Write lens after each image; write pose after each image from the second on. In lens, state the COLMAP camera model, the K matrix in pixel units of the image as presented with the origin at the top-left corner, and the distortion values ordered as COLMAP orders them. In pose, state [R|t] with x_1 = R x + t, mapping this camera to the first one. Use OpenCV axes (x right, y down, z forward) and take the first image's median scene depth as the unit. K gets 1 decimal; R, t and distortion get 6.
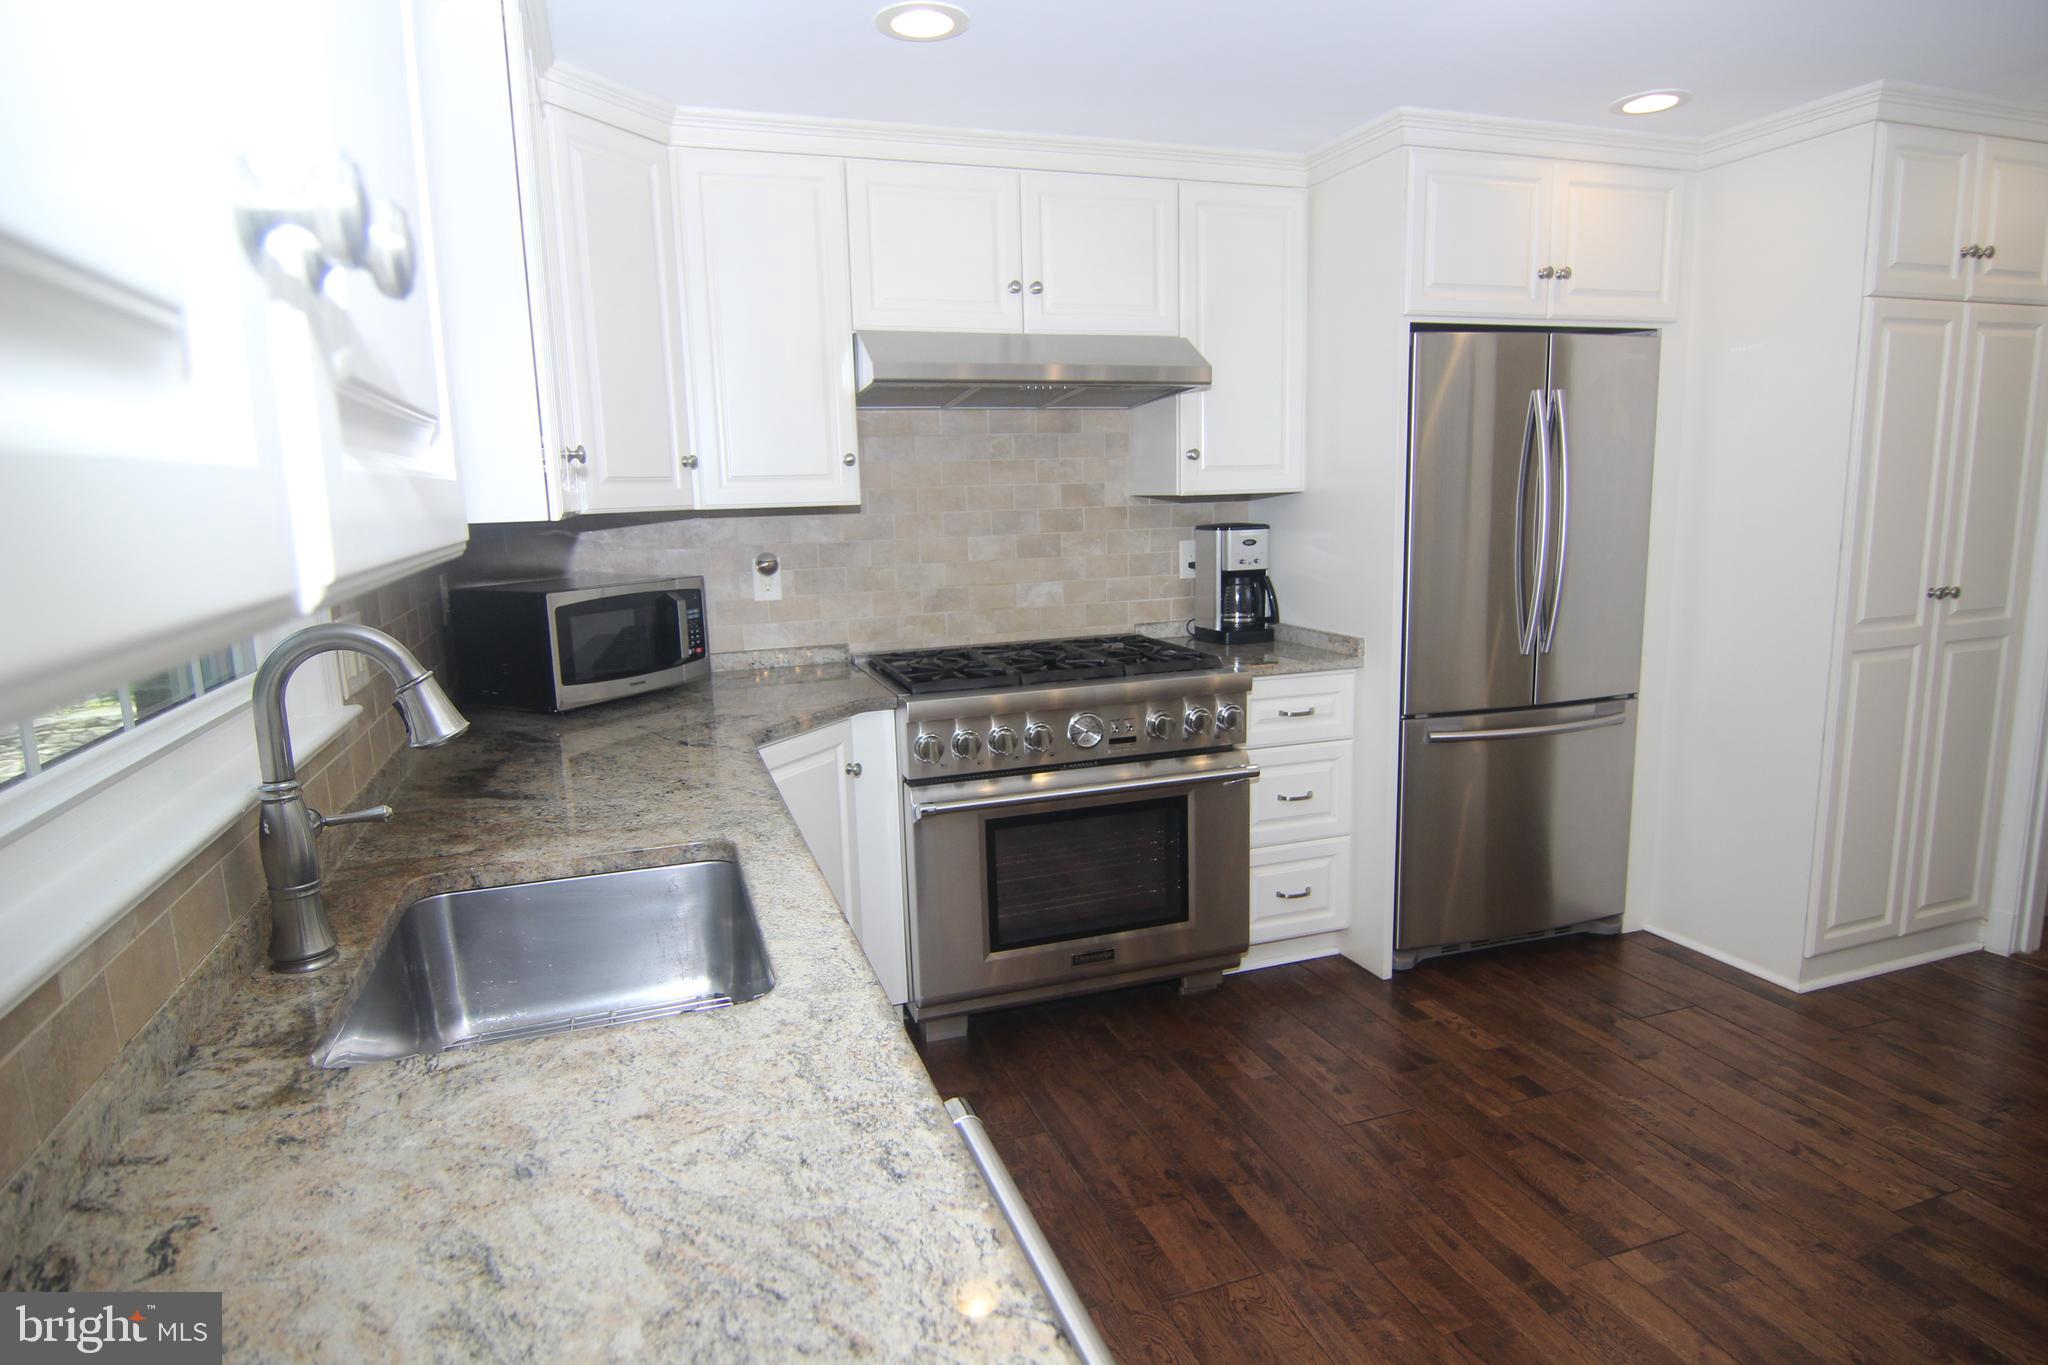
lens RADIAL K [[1152.9, 0, 1024.5], [0, 1152.9, 686.9], [0, 0, 1]] dist [-0.003053, -0.014053]
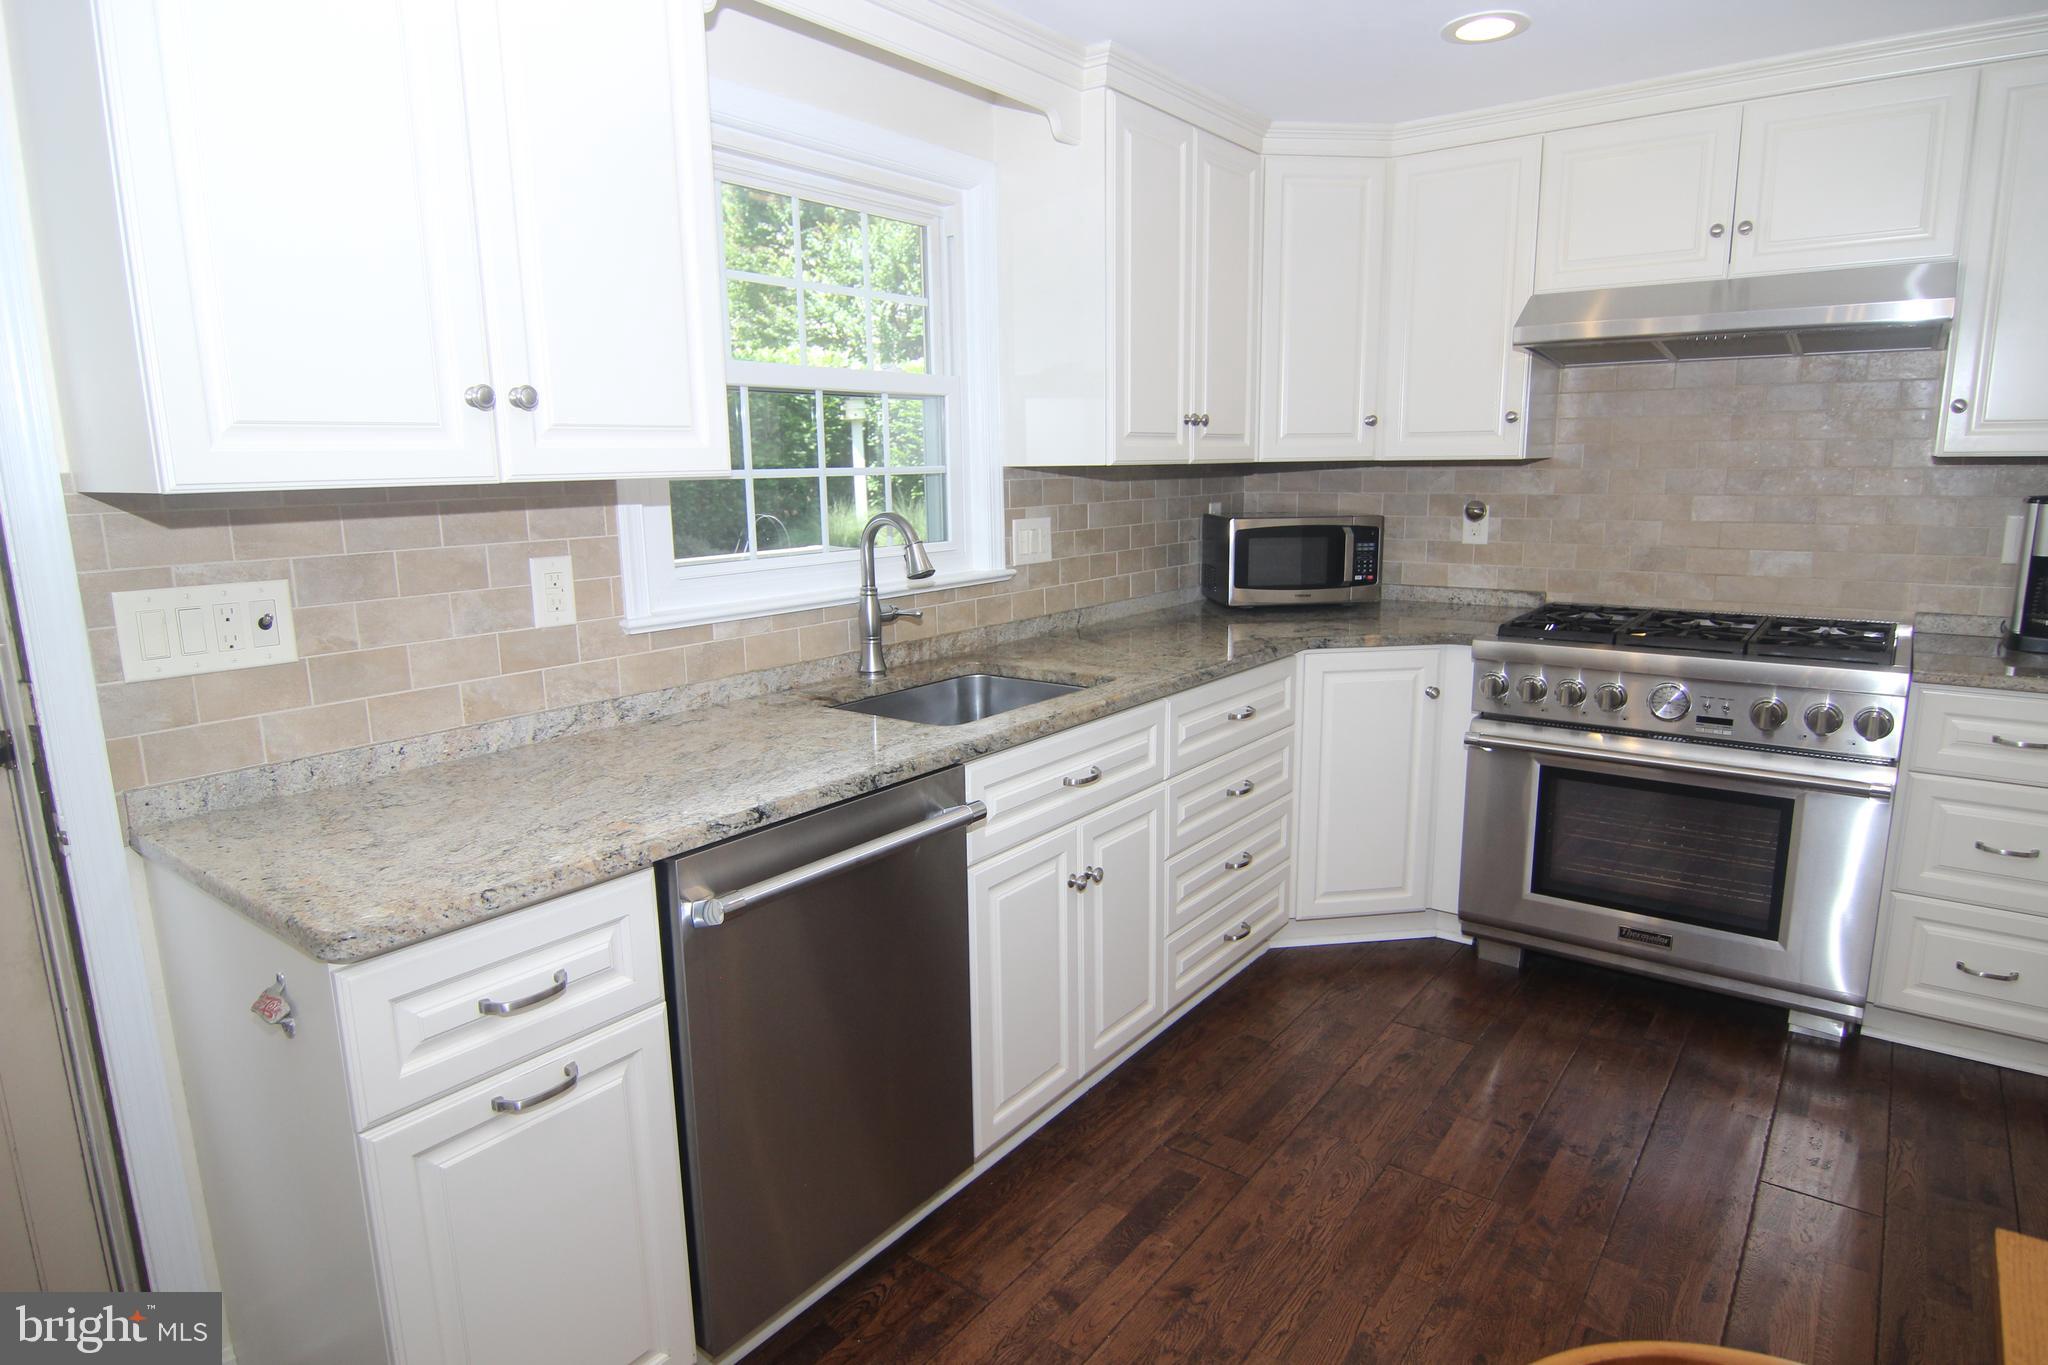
lens RADIAL K [[1152.9, 0, 1024.5], [0, 1152.9, 686.9], [0, 0, 1]] dist [-0.003053, -0.014053]
pose [[0.554807, 0.179442, -0.812397, 0.483806], [-0.141418, 0.982594, 0.120458, -0.012284], [0.819872, 0.048056, 0.570527, 0.015436]]
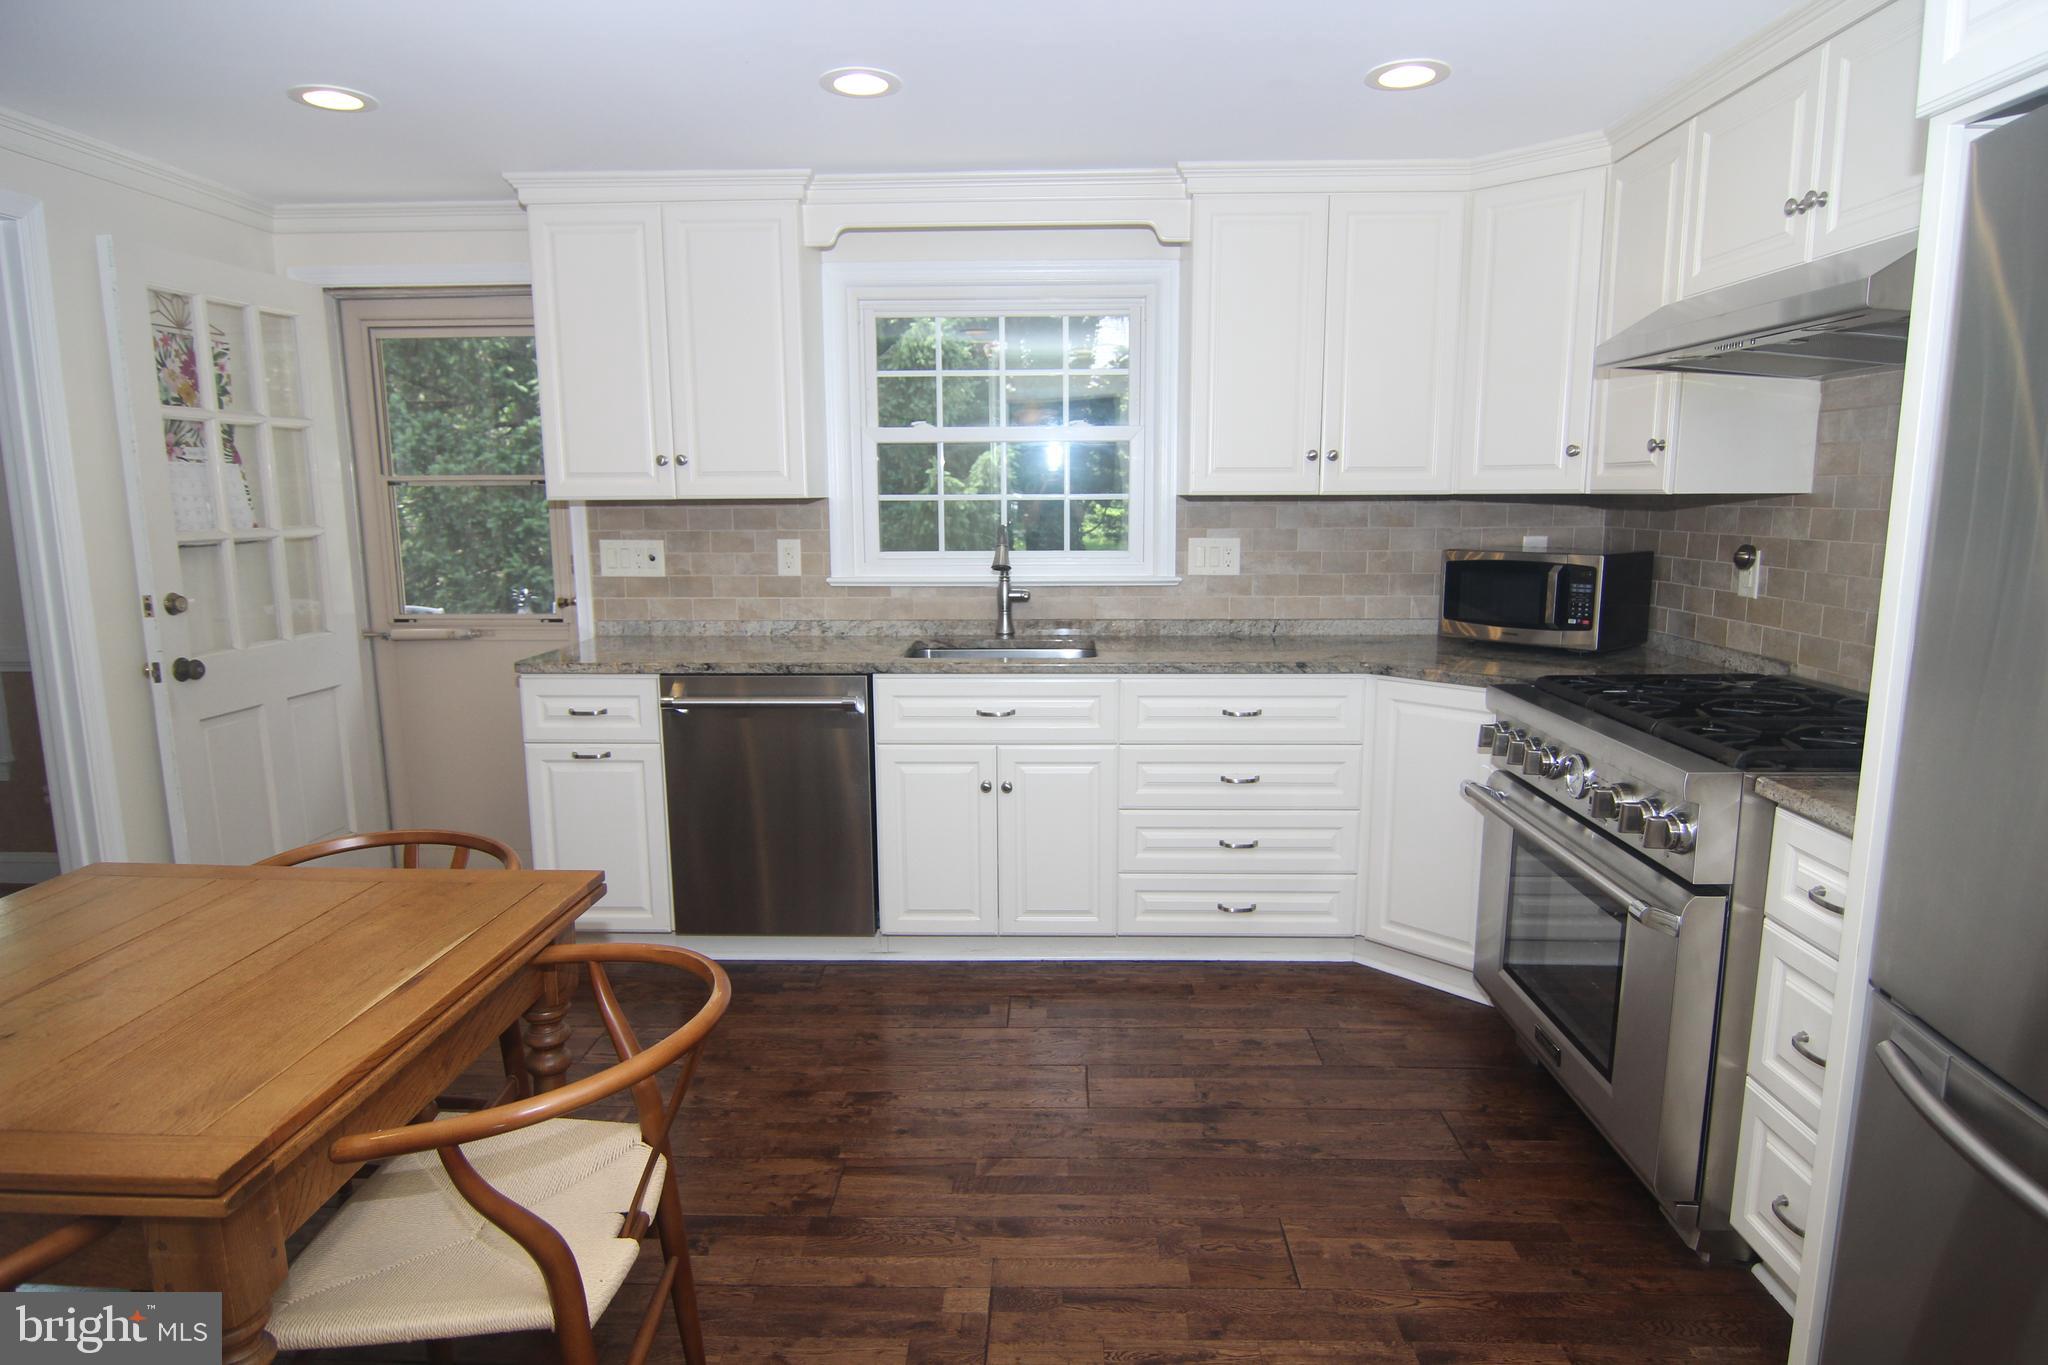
lens RADIAL K [[1152.9, 0, 1024.5], [0, 1152.9, 686.9], [0, 0, 1]] dist [-0.003053, -0.014053]
pose [[-0.354065, 0.182376, -0.917266, 0.854765], [-0.144023, 0.958468, 0.246161, -0.153714], [0.924064, 0.219265, -0.313094, 0.802485]]
